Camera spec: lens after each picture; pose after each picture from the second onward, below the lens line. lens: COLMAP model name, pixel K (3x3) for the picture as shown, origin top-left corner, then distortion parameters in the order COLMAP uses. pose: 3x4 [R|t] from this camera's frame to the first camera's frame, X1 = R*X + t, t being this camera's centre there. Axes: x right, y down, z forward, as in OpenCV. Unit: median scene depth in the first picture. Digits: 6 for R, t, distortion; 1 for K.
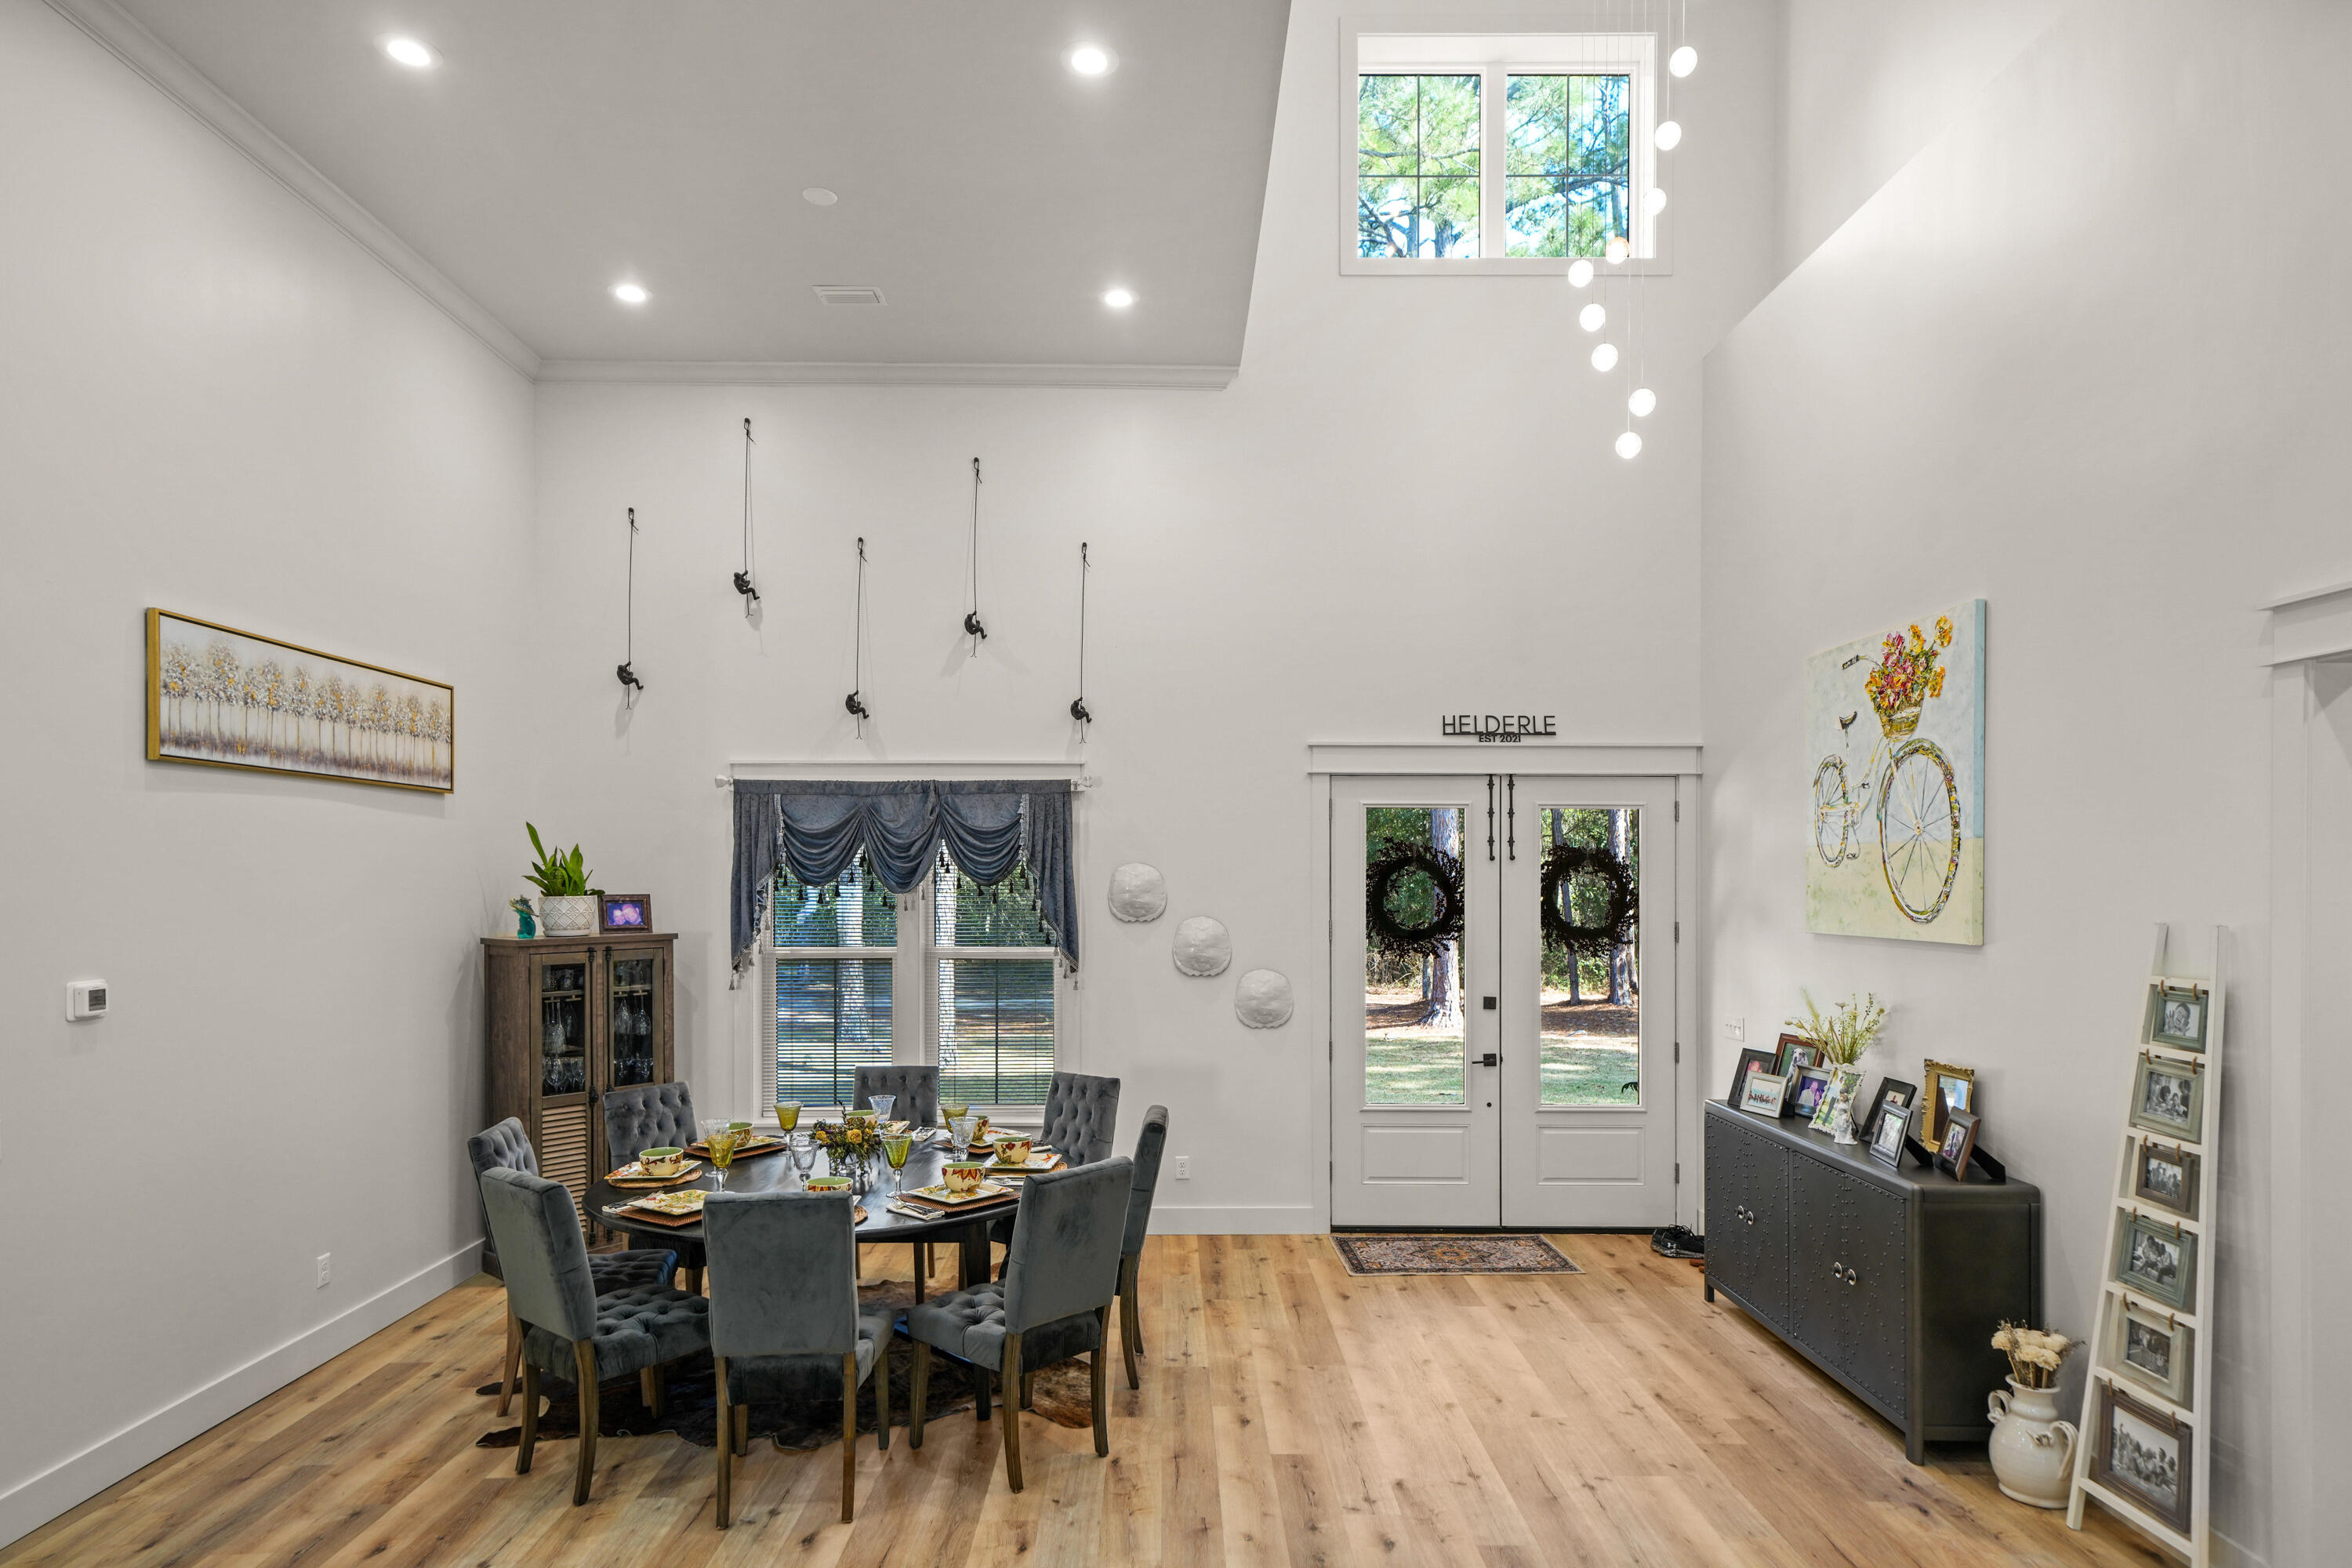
lens RADIAL K [[1314.7, 0, 1167.8], [0, 1314.7, 883.2], [0, 0, 1]] dist [0.022885, 0.002689]
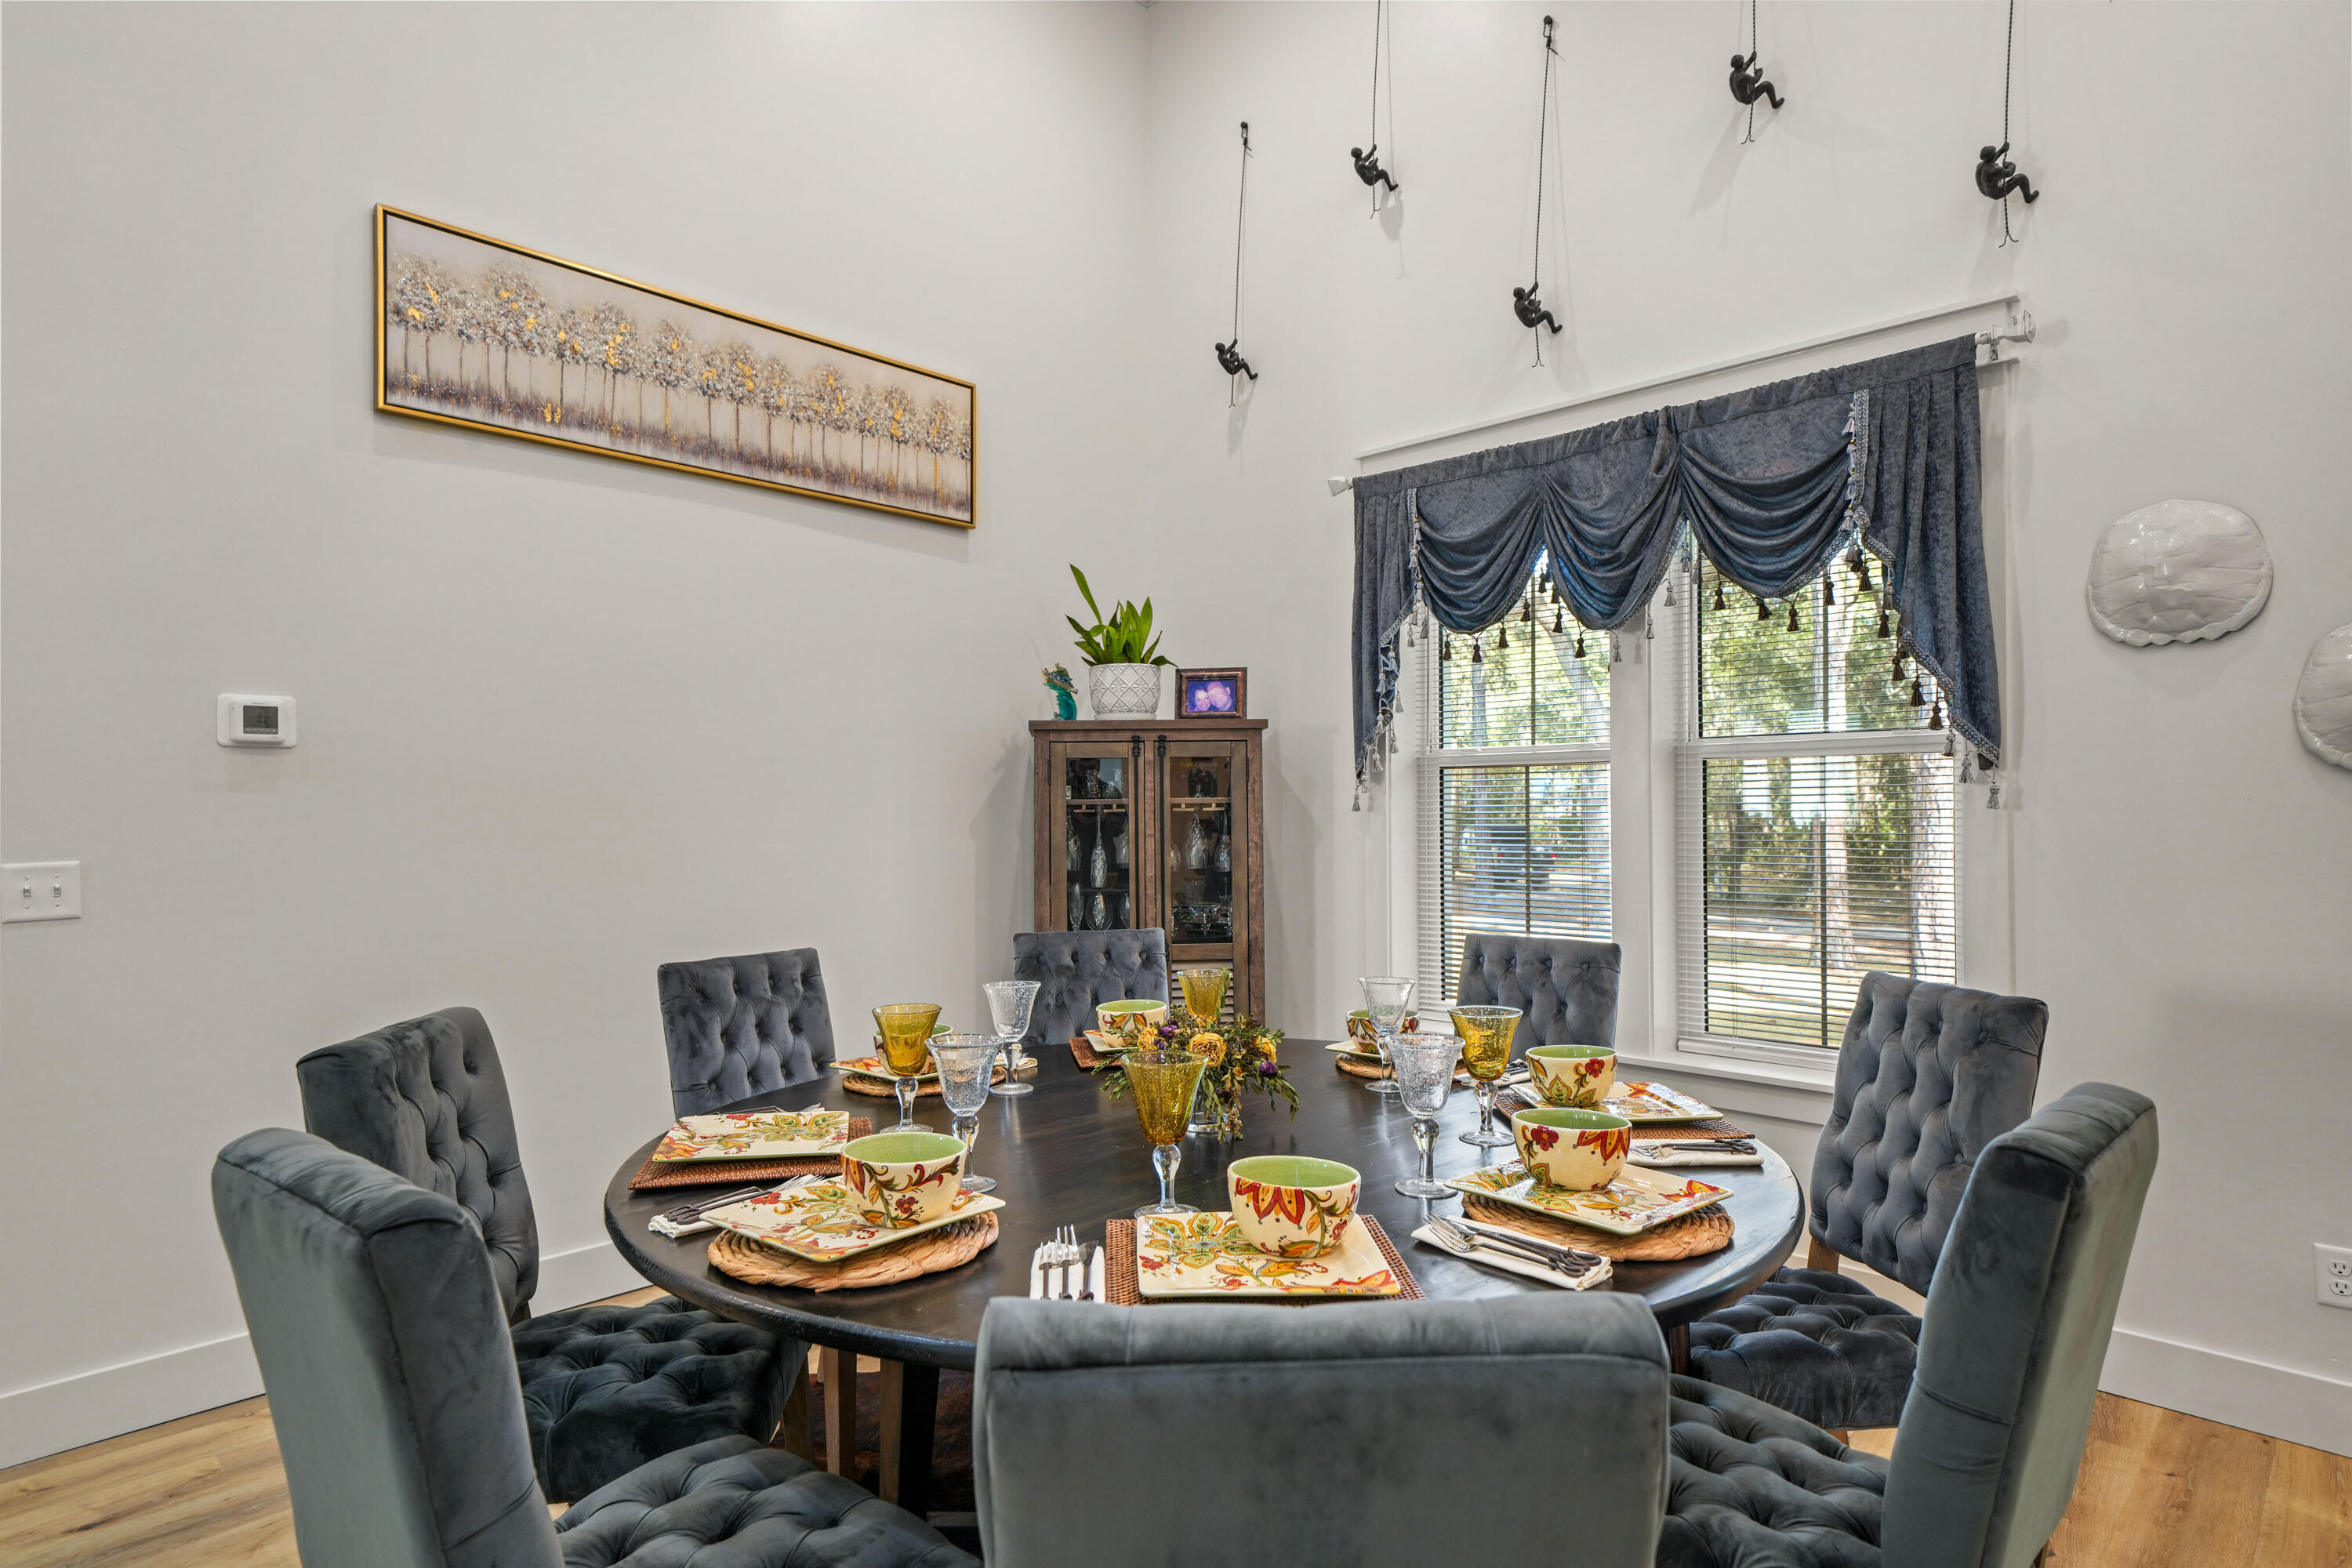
lens RADIAL K [[1237.3, 0, 1179.0], [0, 1237.3, 807.6], [0, 0, 1]] dist [0.009975, 0.001920]
pose [[0.719515, -0.006781, -0.694444, 0.024697], [0.001609, 0.999966, -0.008097, 0.088181], [0.694475, 0.004709, 0.719502, 0.533134]]
